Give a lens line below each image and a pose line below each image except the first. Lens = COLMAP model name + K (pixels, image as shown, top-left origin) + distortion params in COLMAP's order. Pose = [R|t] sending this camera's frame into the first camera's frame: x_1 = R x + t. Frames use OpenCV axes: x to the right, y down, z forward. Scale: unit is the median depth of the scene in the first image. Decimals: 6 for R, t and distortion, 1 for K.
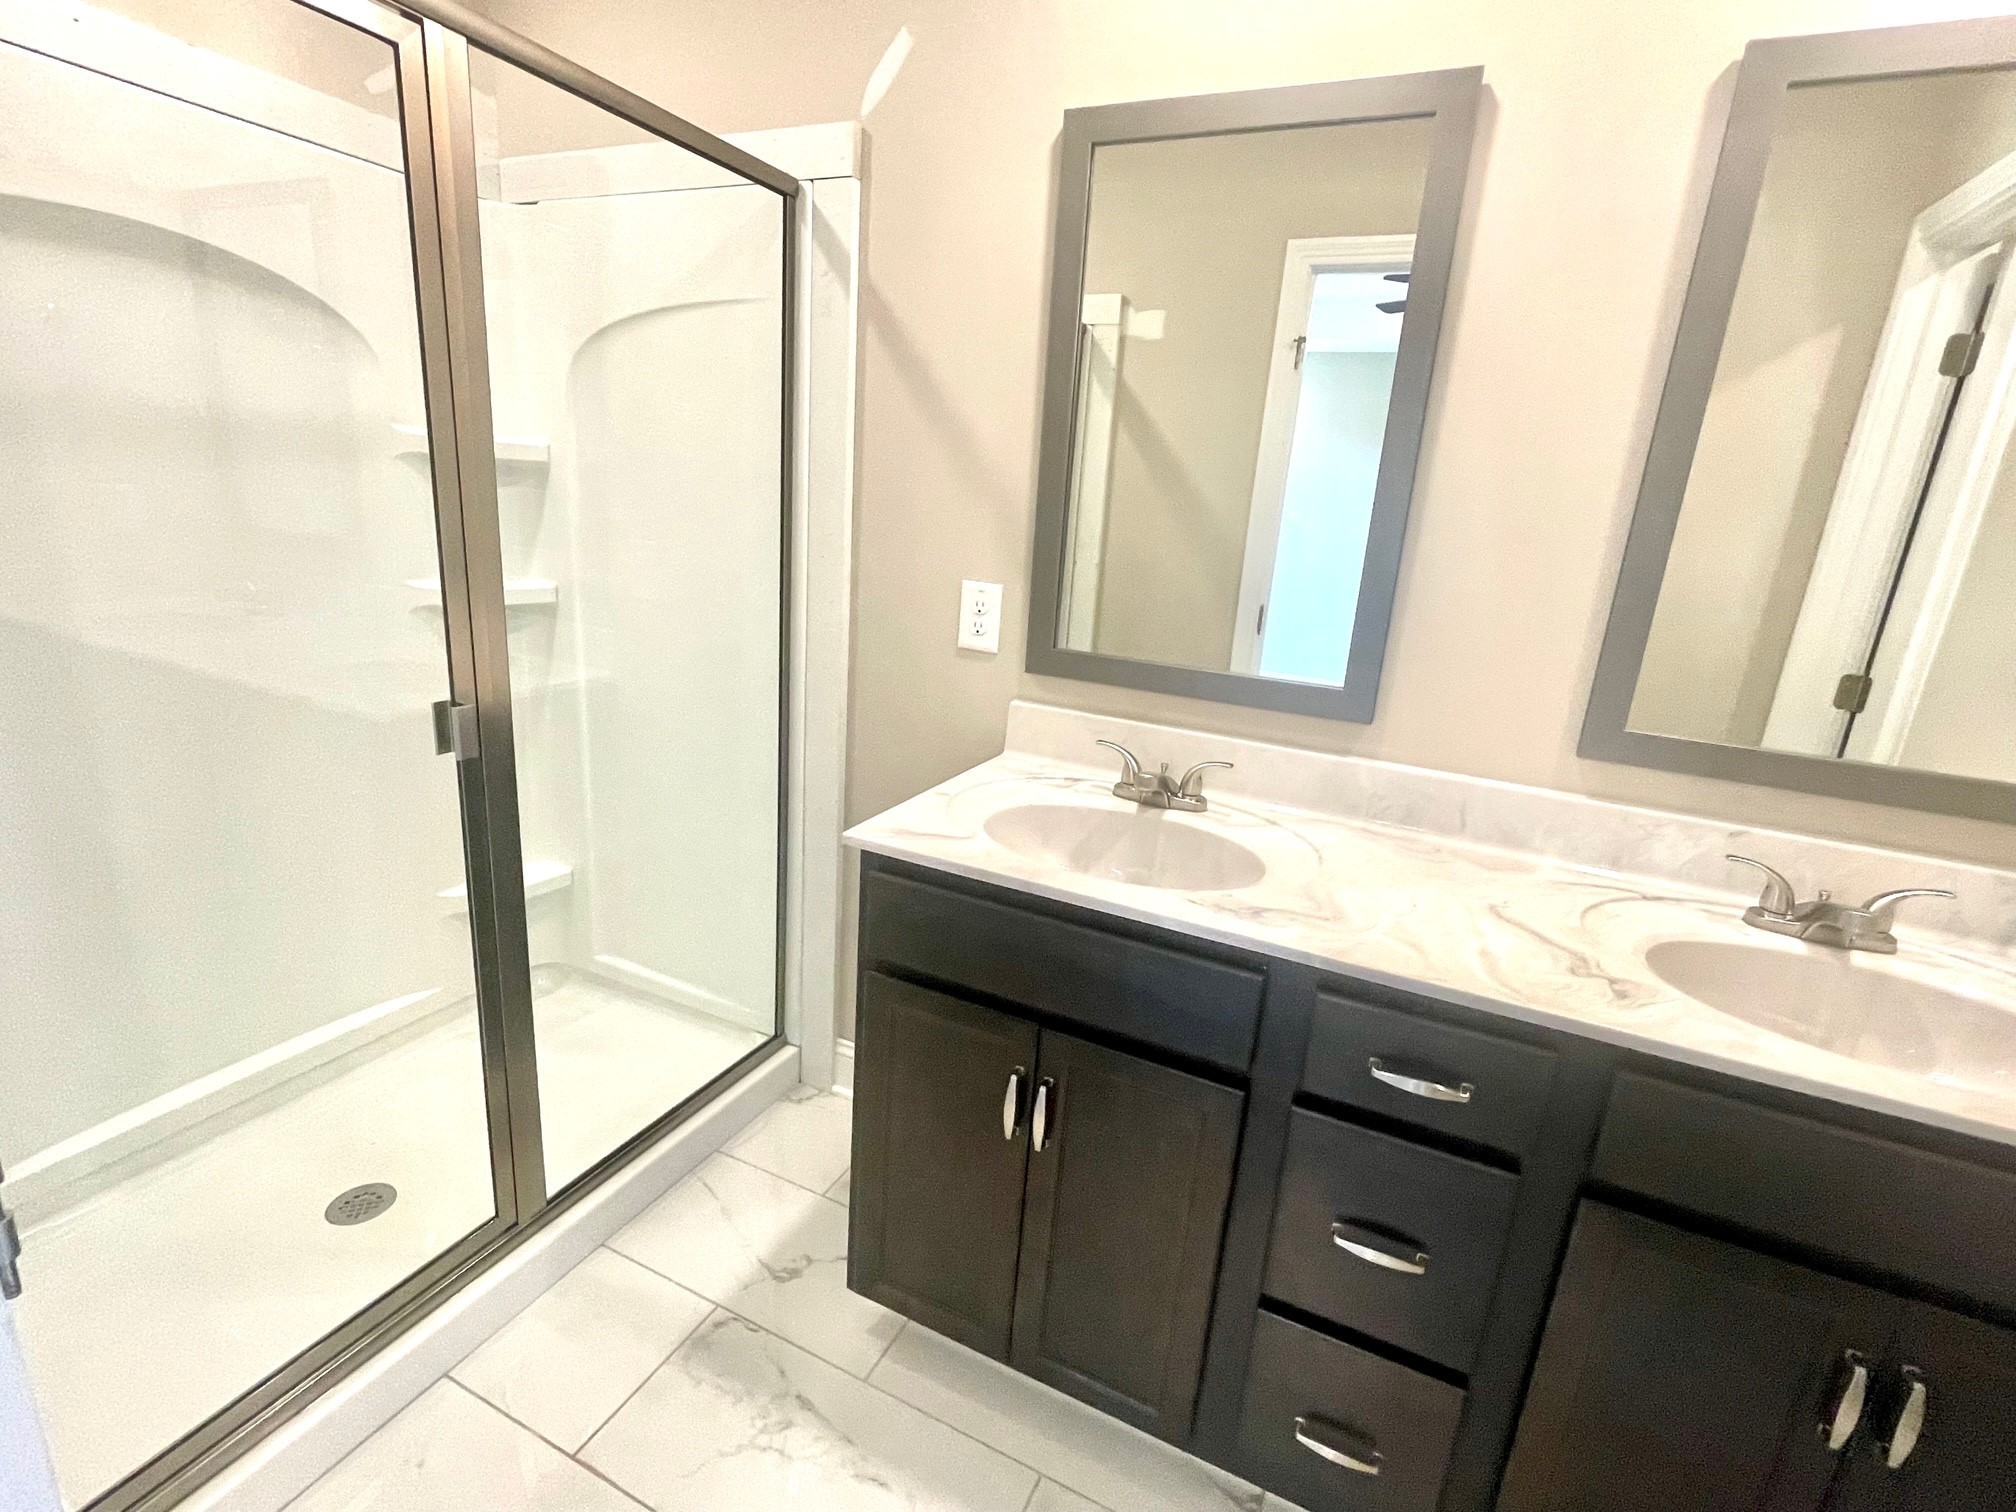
lens RADIAL K [[953.0, 0, 1002.2], [0, 953.0, 746.8], [0, 0, 1]] dist [0.002809, 0.000680]
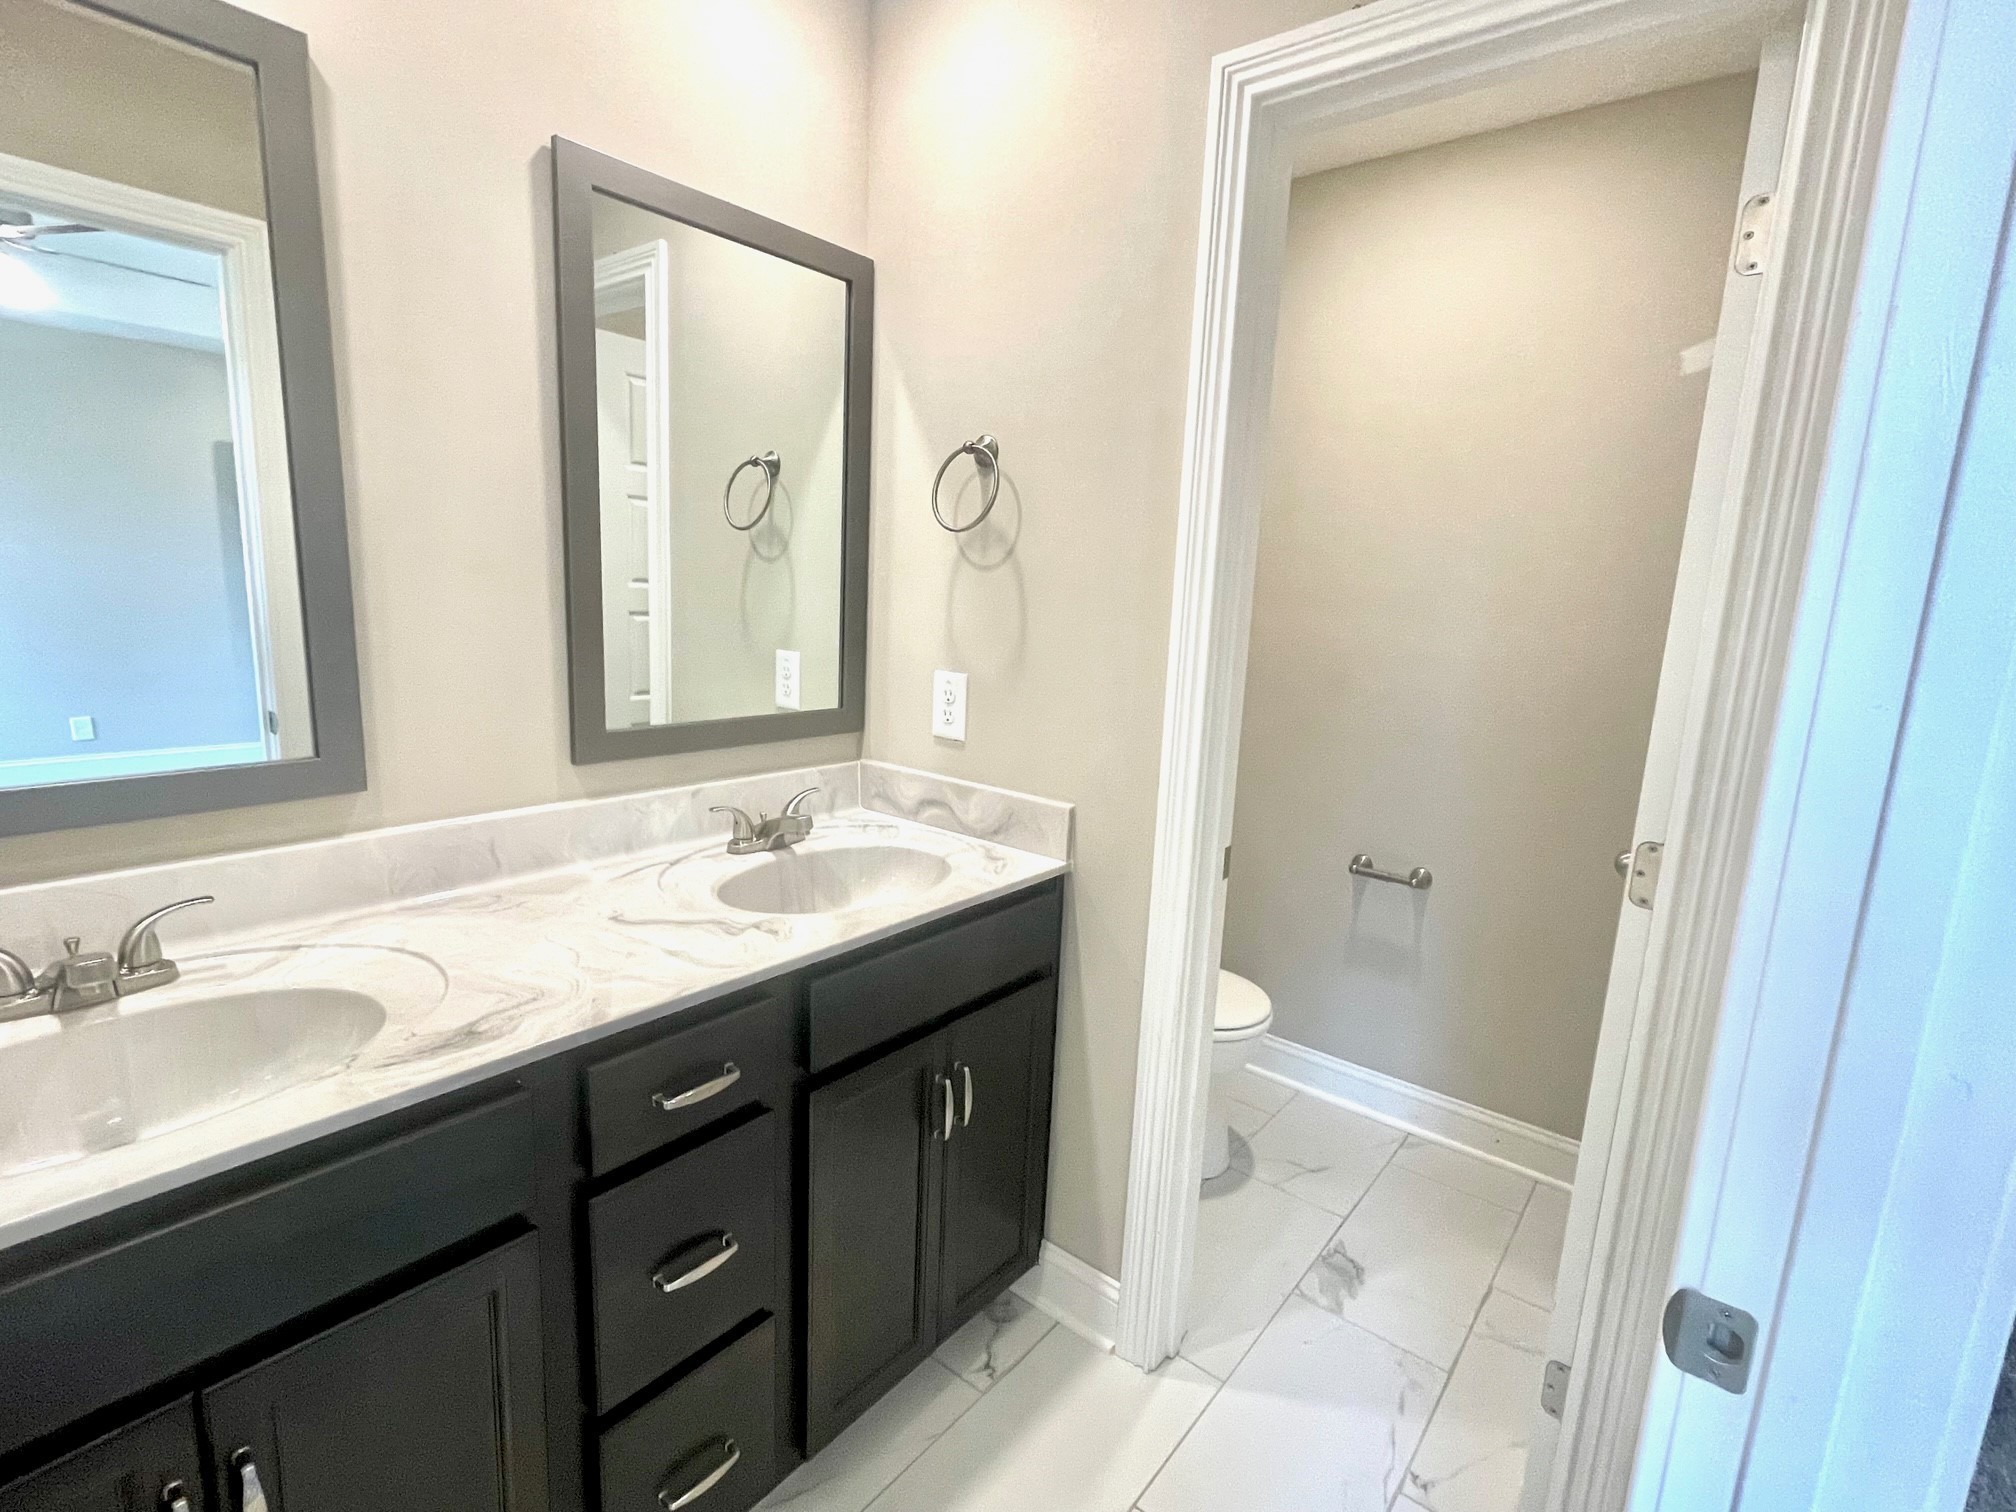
lens RADIAL K [[953.0, 0, 1005.0], [0, 953.0, 765.5], [0, 0, 1]] dist [0.002809, 0.000680]
pose [[0.238879, -0.242007, 0.940409, -0.300485], [0.227851, 0.955378, 0.187981, -0.084260], [-0.943939, 0.169369, 0.283362, 0.258178]]
